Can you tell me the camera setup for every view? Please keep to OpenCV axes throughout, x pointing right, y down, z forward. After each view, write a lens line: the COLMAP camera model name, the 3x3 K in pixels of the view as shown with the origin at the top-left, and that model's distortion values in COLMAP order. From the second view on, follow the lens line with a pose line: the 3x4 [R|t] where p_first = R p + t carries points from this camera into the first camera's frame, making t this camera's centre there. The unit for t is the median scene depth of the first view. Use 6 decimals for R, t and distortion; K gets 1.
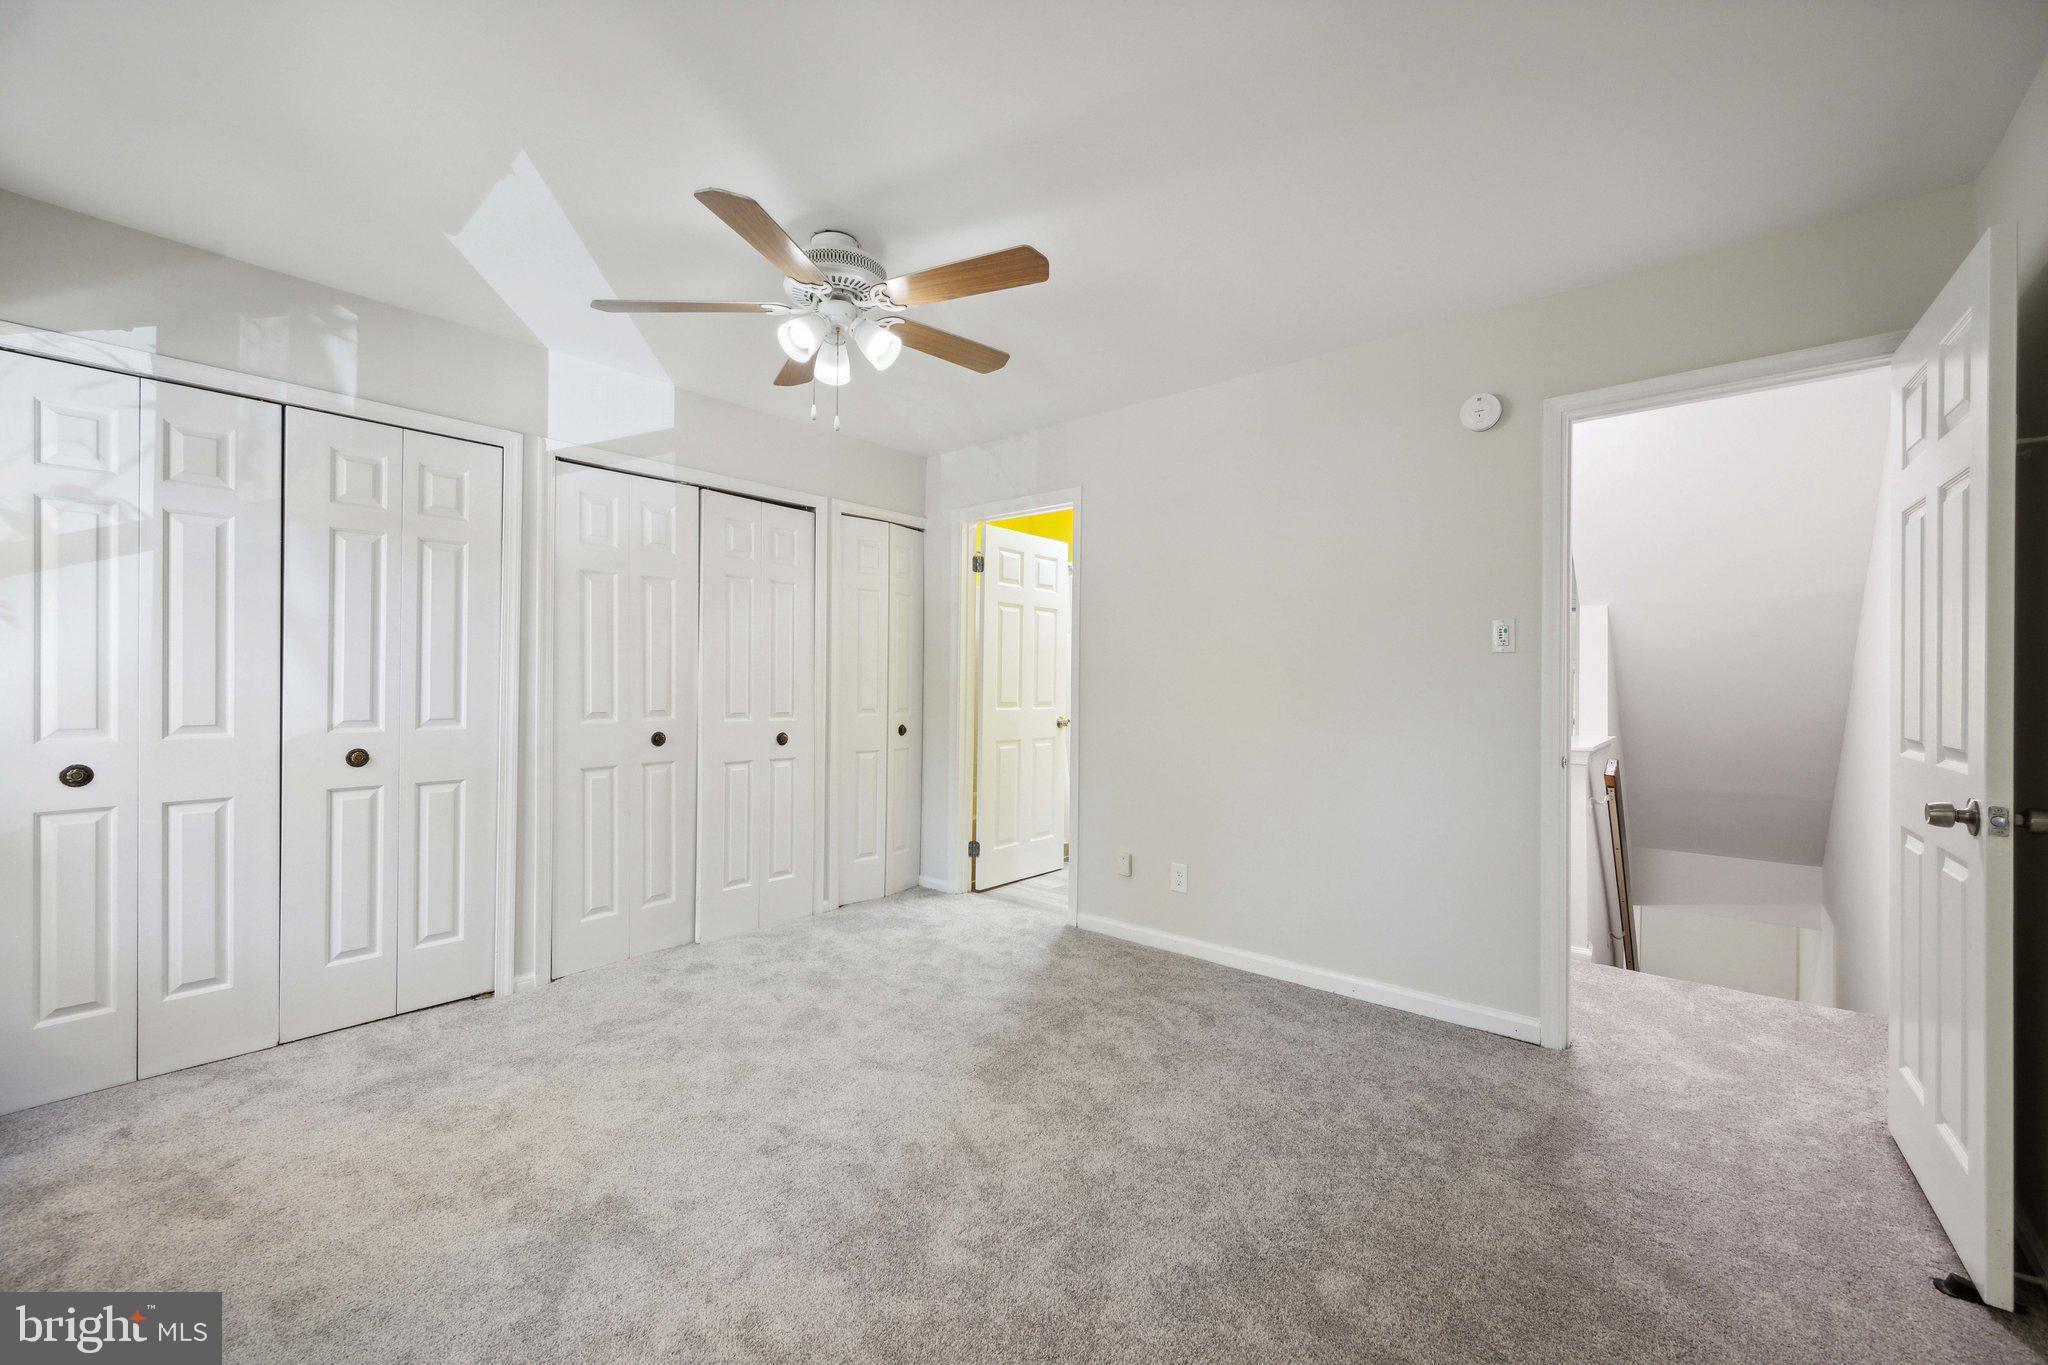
lens RADIAL K [[808.9, 0, 1021.9], [0, 808.9, 675.4], [0, 0, 1]] dist [0.011461, 0.000093]
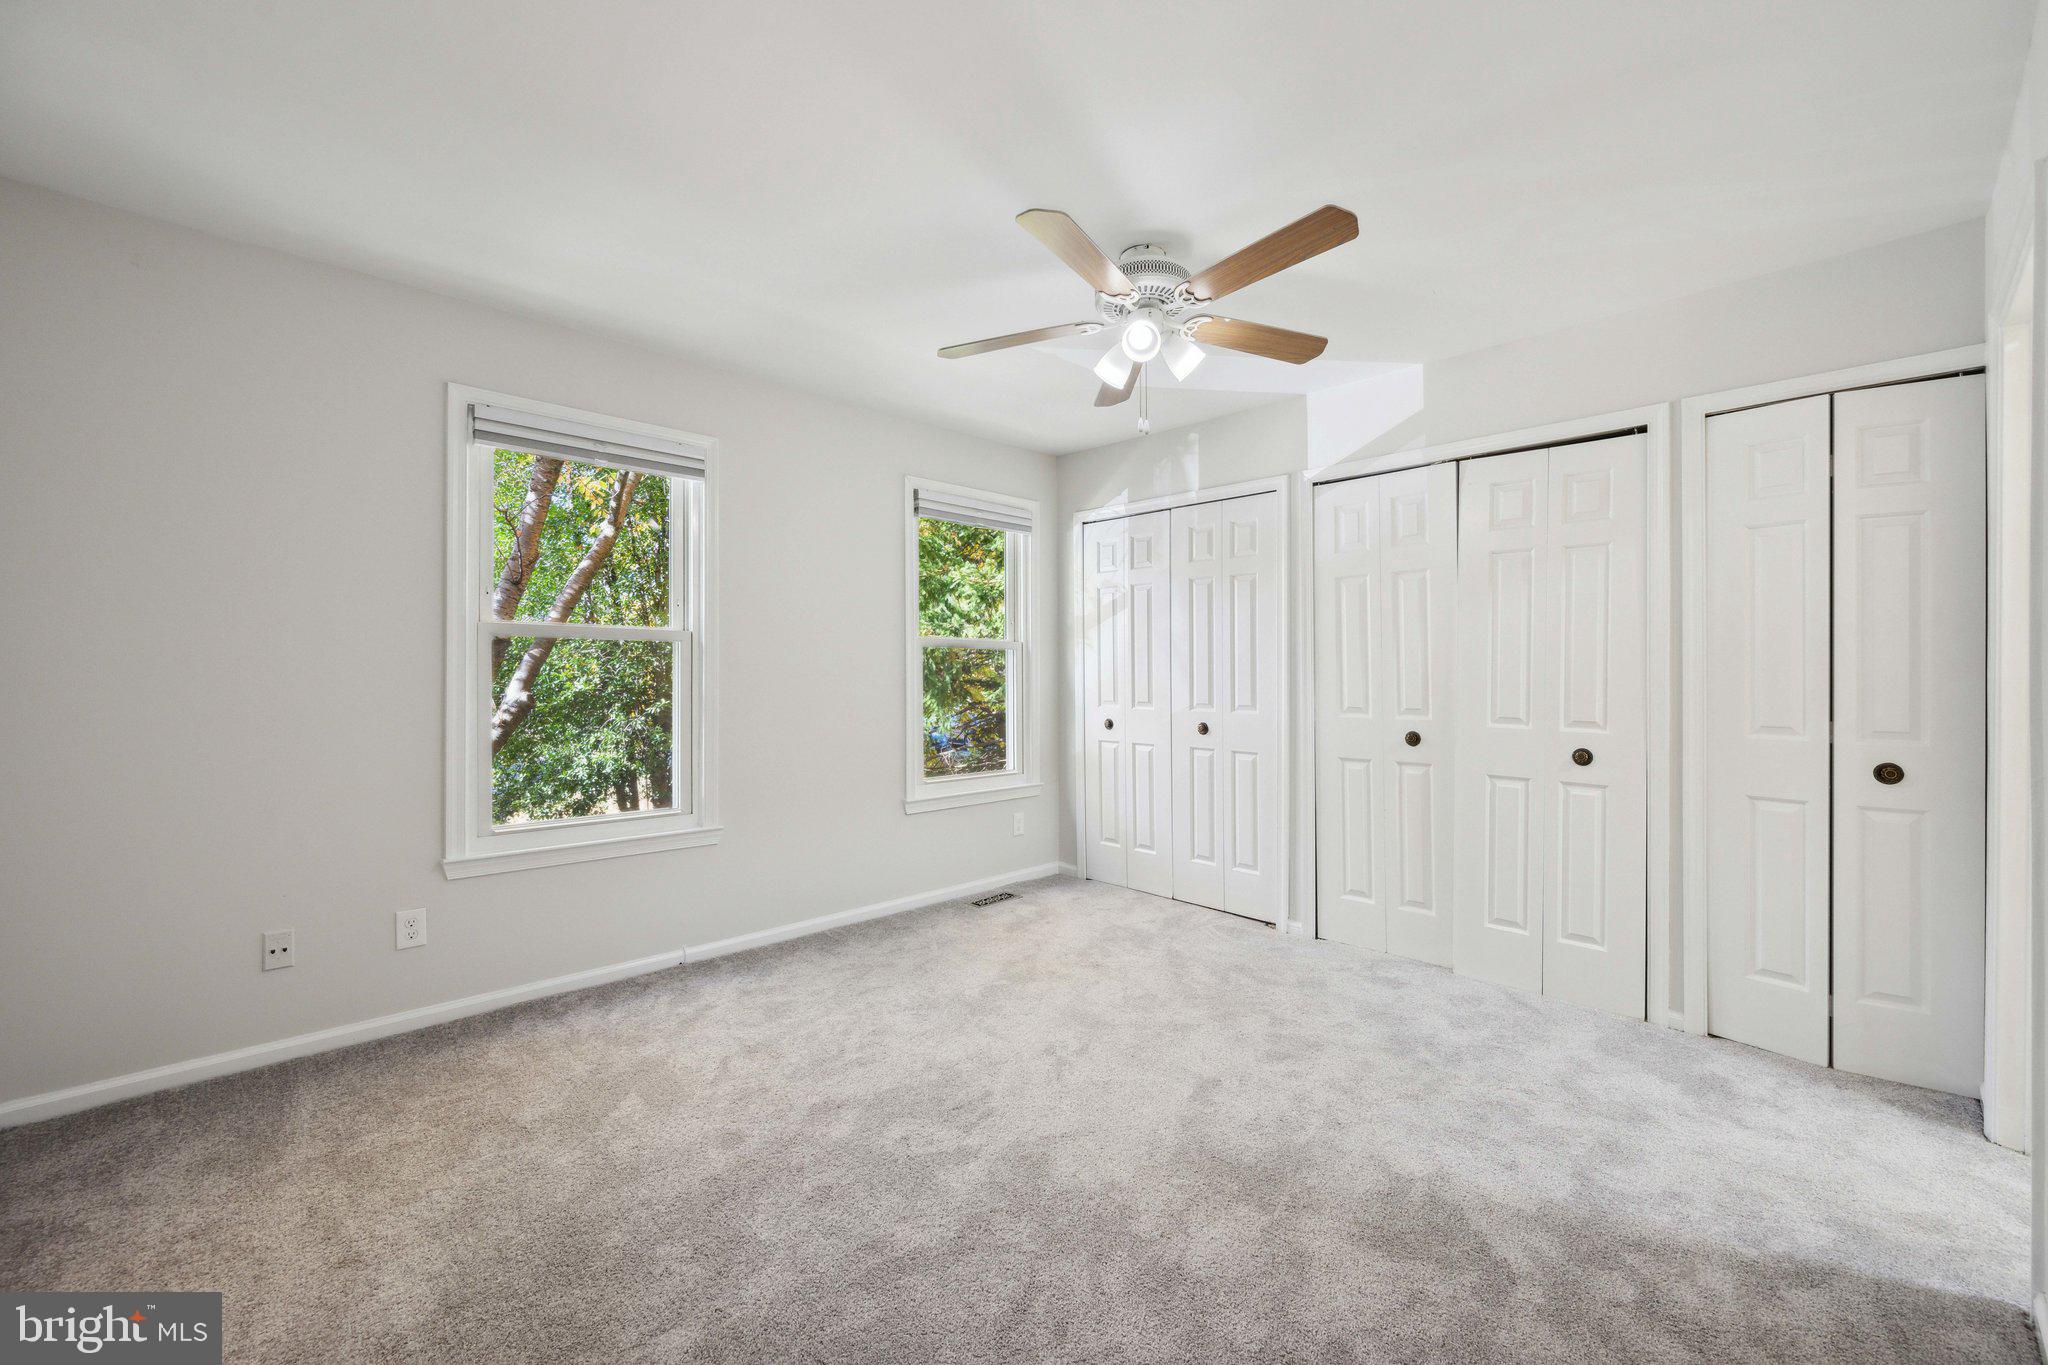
lens RADIAL K [[808.9, 0, 1021.9], [0, 808.9, 675.4], [0, 0, 1]] dist [0.011461, 0.000093]
pose [[-0.079493, -0.000269, -0.996835, 0.609315], [0.003806, 0.999993, -0.000574, 0.002420], [0.996828, -0.003840, -0.079491, 0.685031]]
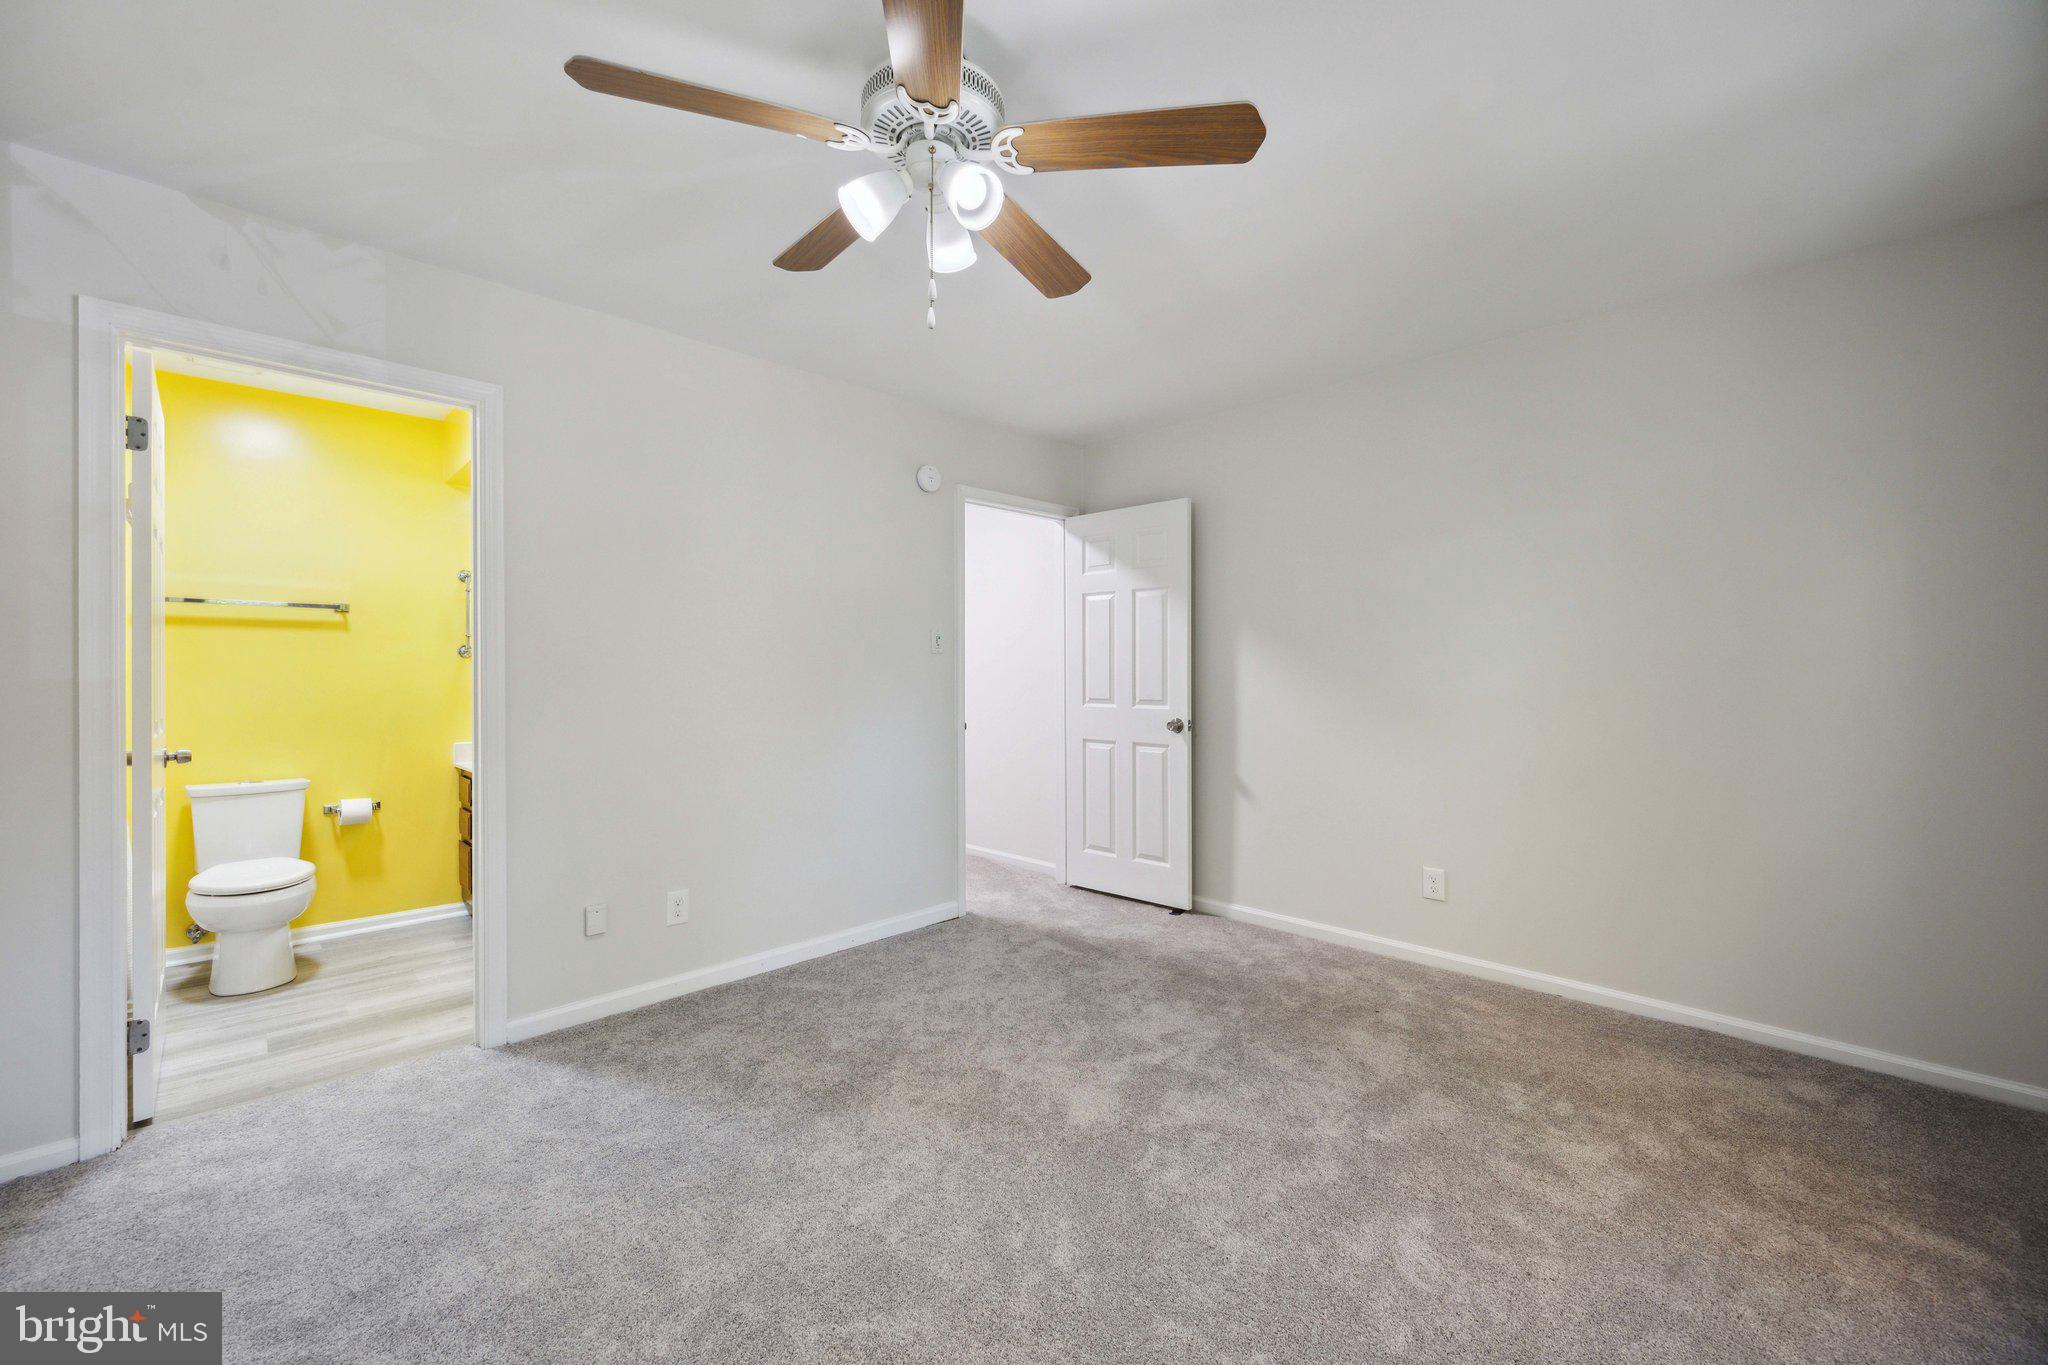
lens RADIAL K [[808.9, 0, 1021.9], [0, 808.9, 675.4], [0, 0, 1]] dist [0.011461, 0.000093]
pose [[0.092795, -0.009519, 0.995640, -0.697112], [-0.002068, 0.999950, 0.009753, -0.002757], [-0.995683, -0.002964, 0.092771, 0.634760]]
